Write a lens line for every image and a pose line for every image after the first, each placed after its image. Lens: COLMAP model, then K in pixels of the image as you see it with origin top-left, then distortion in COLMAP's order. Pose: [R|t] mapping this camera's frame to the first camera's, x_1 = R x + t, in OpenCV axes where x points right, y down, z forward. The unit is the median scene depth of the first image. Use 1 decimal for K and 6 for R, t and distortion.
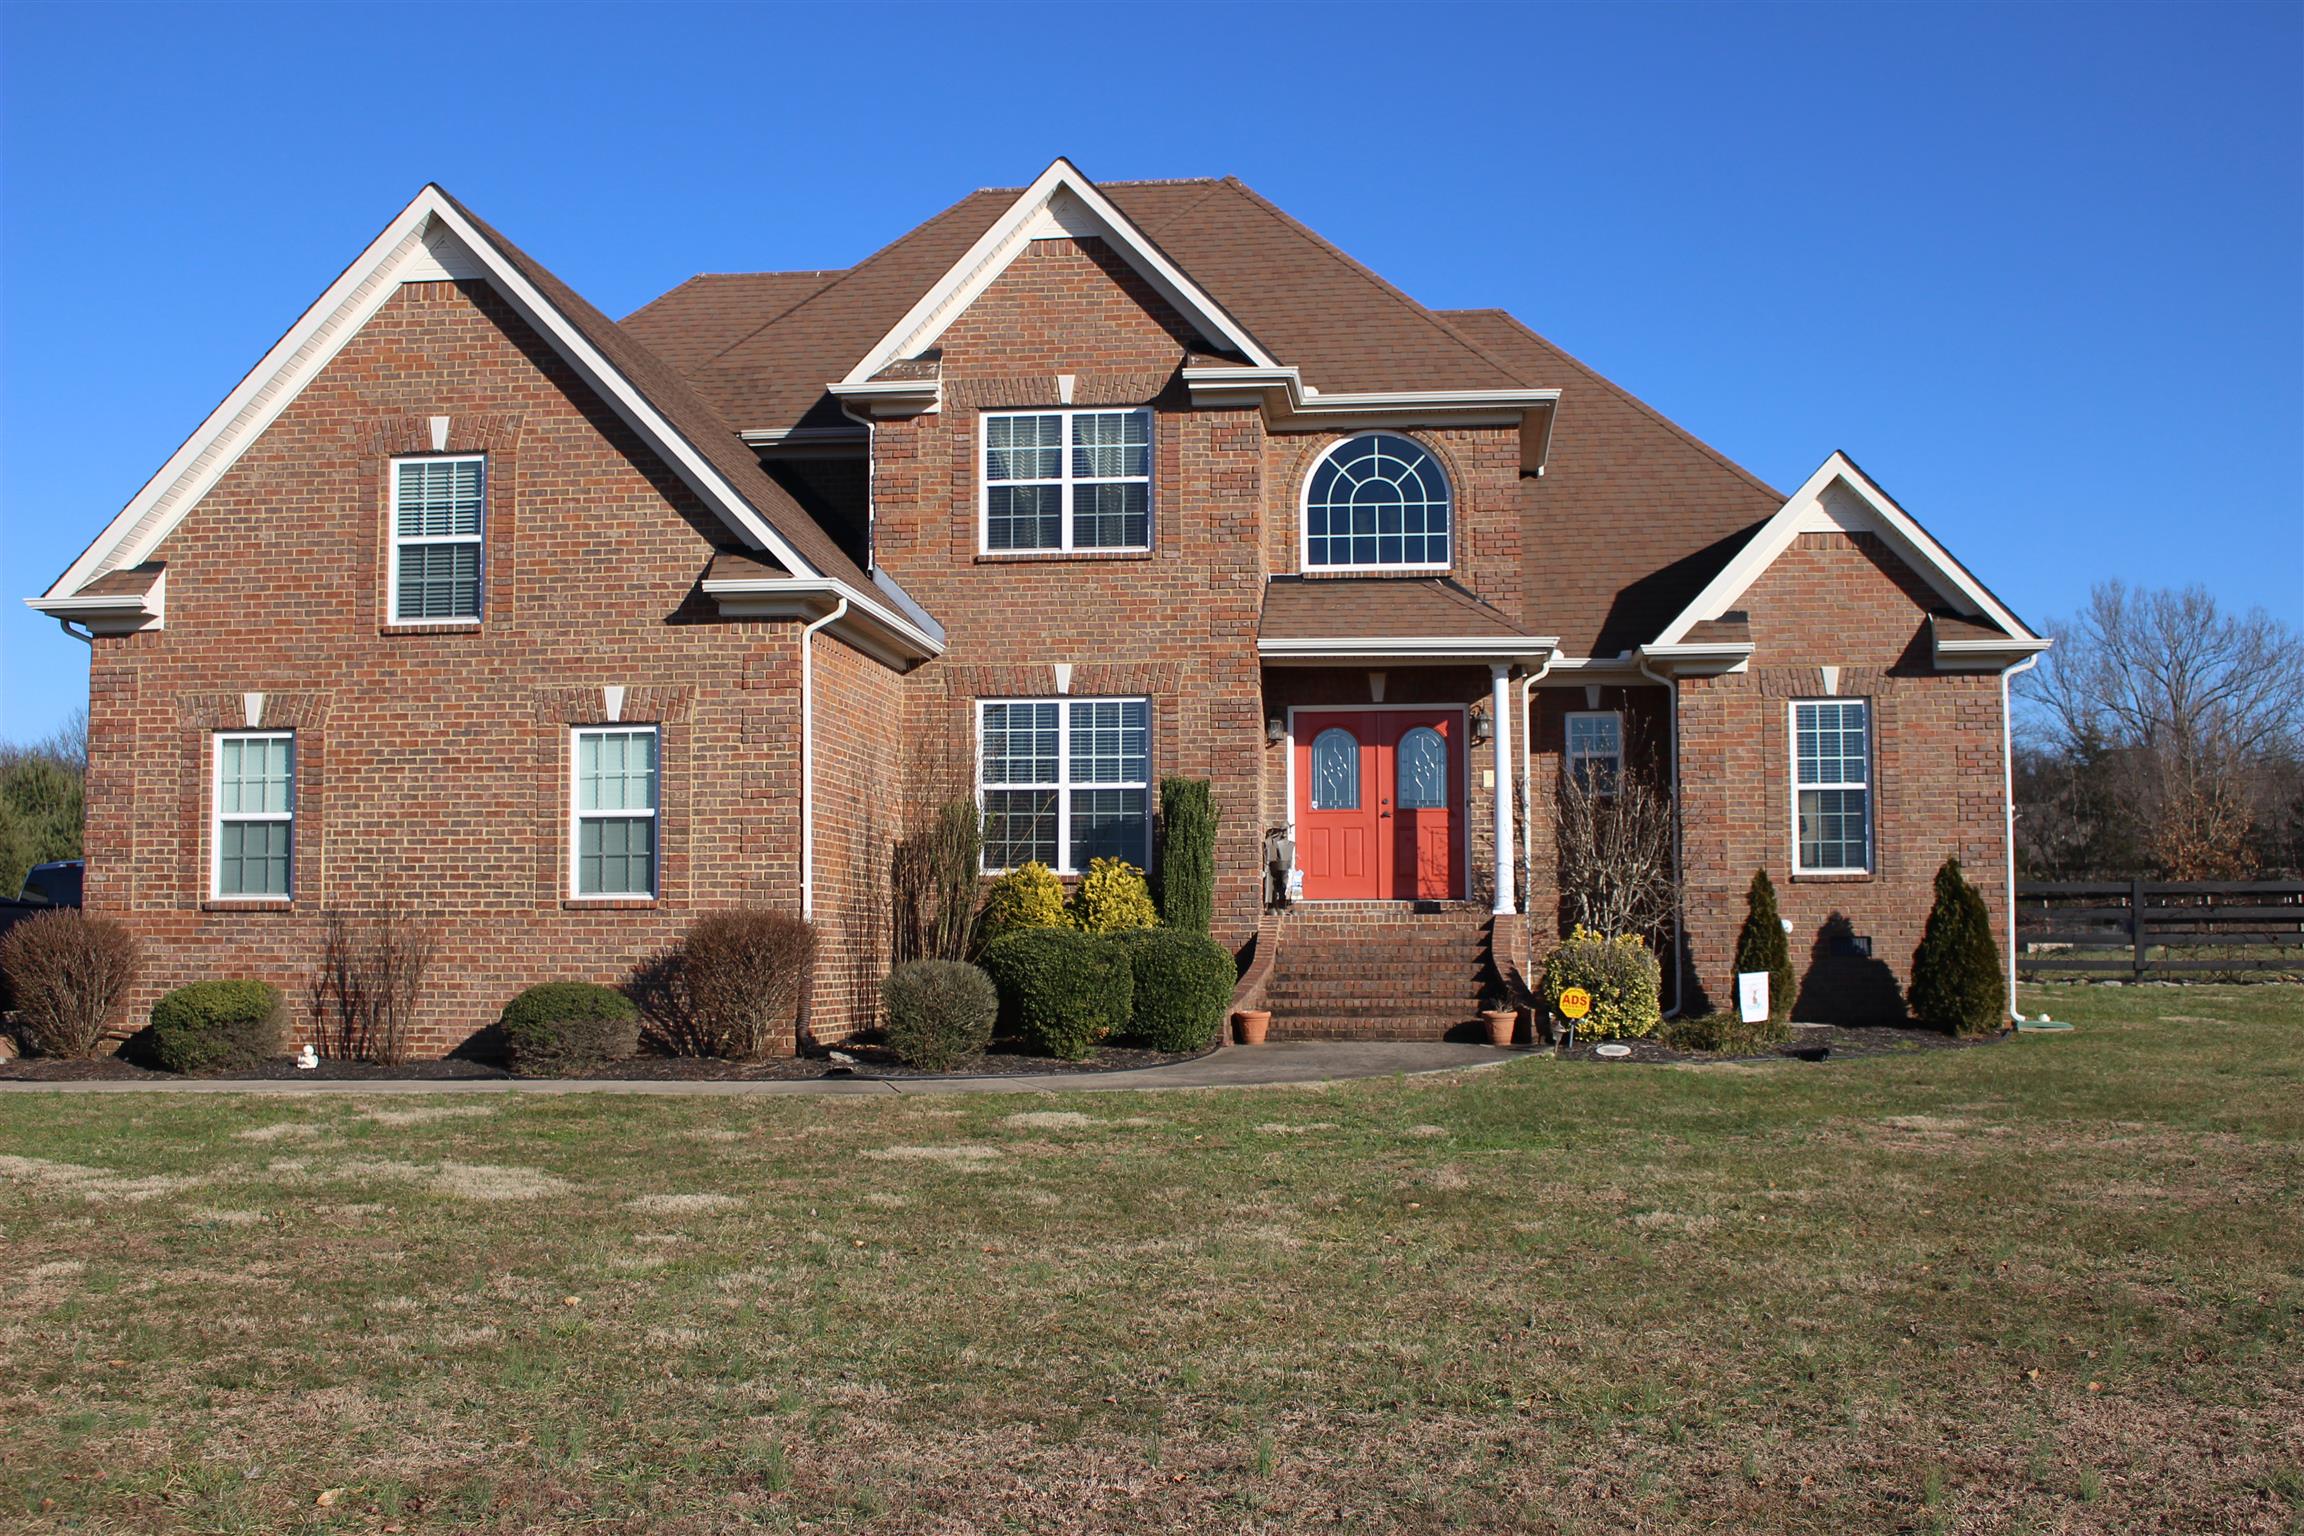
lens RADIAL K [[2439.2, 0, 1151.3], [0, 2439.2, 769.4], [0, 0, 1]] dist [-0.092246, 0.000000]
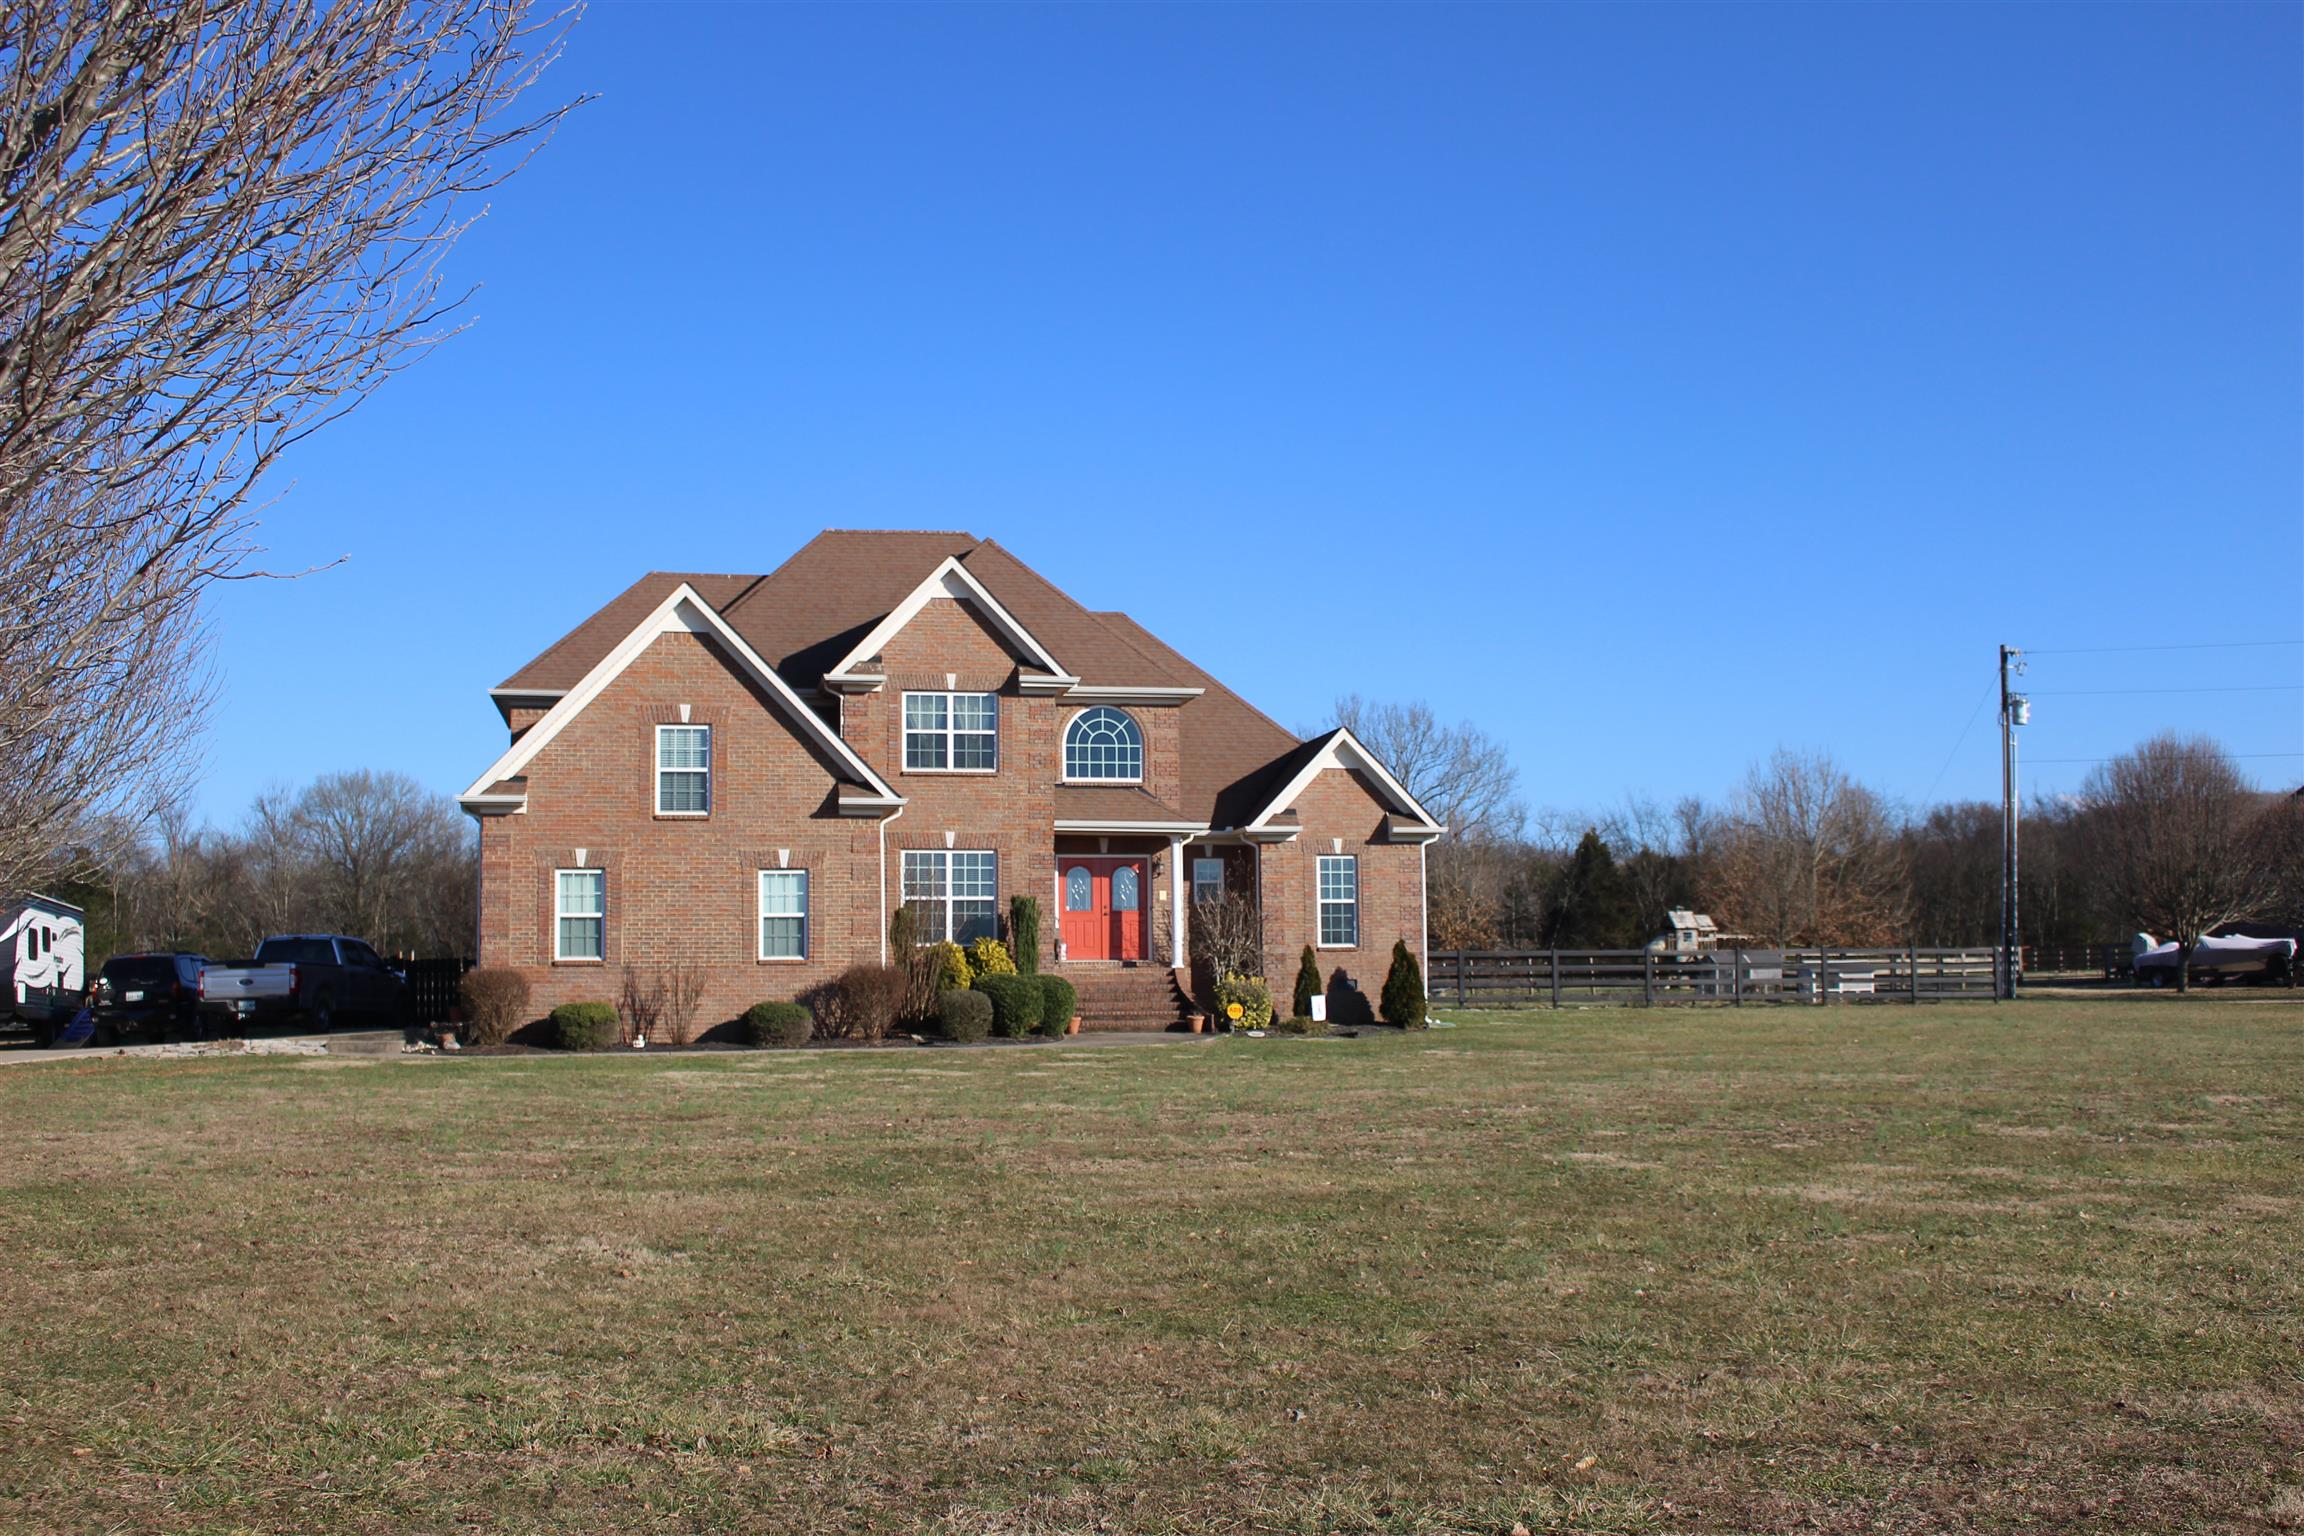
lens RADIAL K [[2439.2, 0, 1155.0], [0, 2439.2, 769.2], [0, 0, 1]] dist [-0.092246, 0.000000]
pose [[0.950435, 0.023565, 0.310028, -0.462390], [-0.015221, 0.999455, -0.029306, -0.039063], [-0.310550, 0.023135, 0.950275, -0.802419]]
